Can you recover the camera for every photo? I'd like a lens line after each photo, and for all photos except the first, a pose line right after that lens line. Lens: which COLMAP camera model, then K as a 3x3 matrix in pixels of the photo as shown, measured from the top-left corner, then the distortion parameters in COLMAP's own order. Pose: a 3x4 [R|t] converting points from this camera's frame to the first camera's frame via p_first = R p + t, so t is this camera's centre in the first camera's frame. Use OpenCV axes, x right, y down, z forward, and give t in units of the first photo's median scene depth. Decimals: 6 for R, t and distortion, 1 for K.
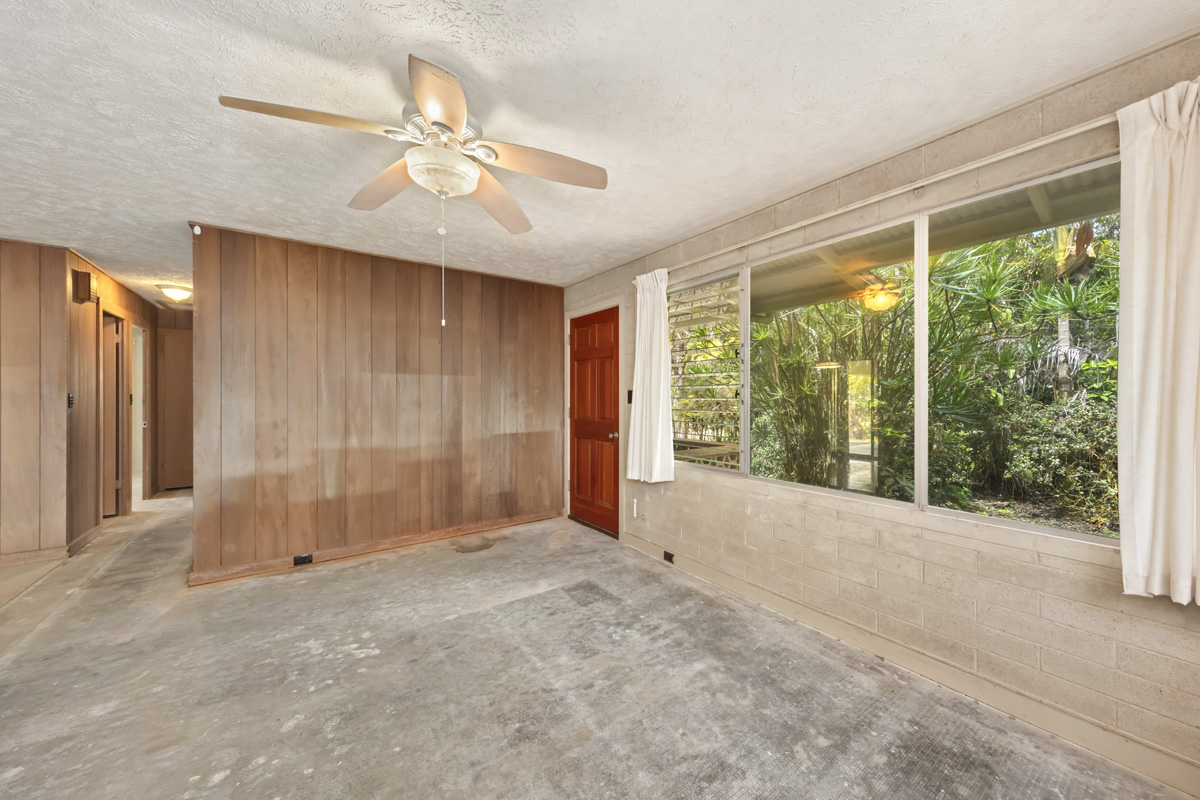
lens RADIAL K [[439.2, 0, 630.8], [0, 439.2, 396.5], [0, 0, 1]] dist [0.007221, -0.000477]
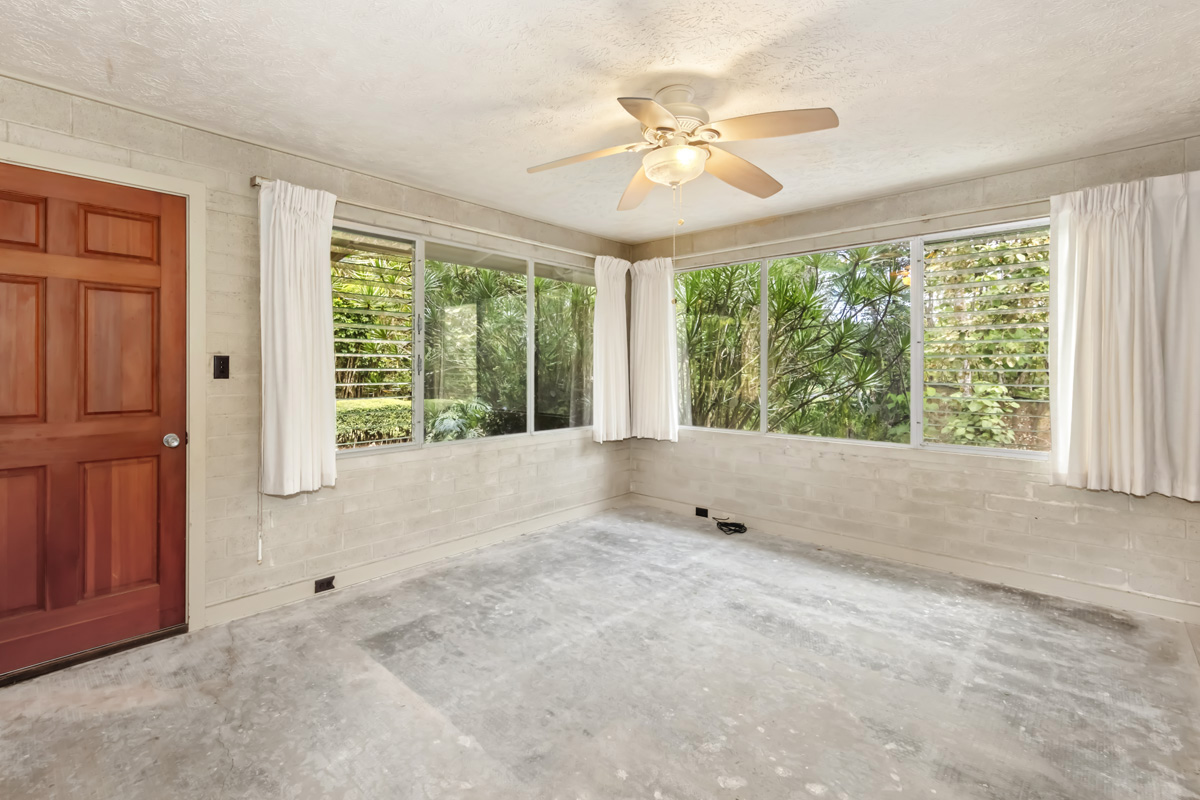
lens RADIAL K [[545.4, 0, 545.5], [0, 545.4, 369.3], [0, 0, 1]] dist [0.008173, -0.001055]
pose [[-0.130274, -0.003801, 0.991471, -1.190466], [-0.003818, 0.999987, 0.003332, -0.001392], [-0.991471, -0.003351, -0.130287, 1.028241]]
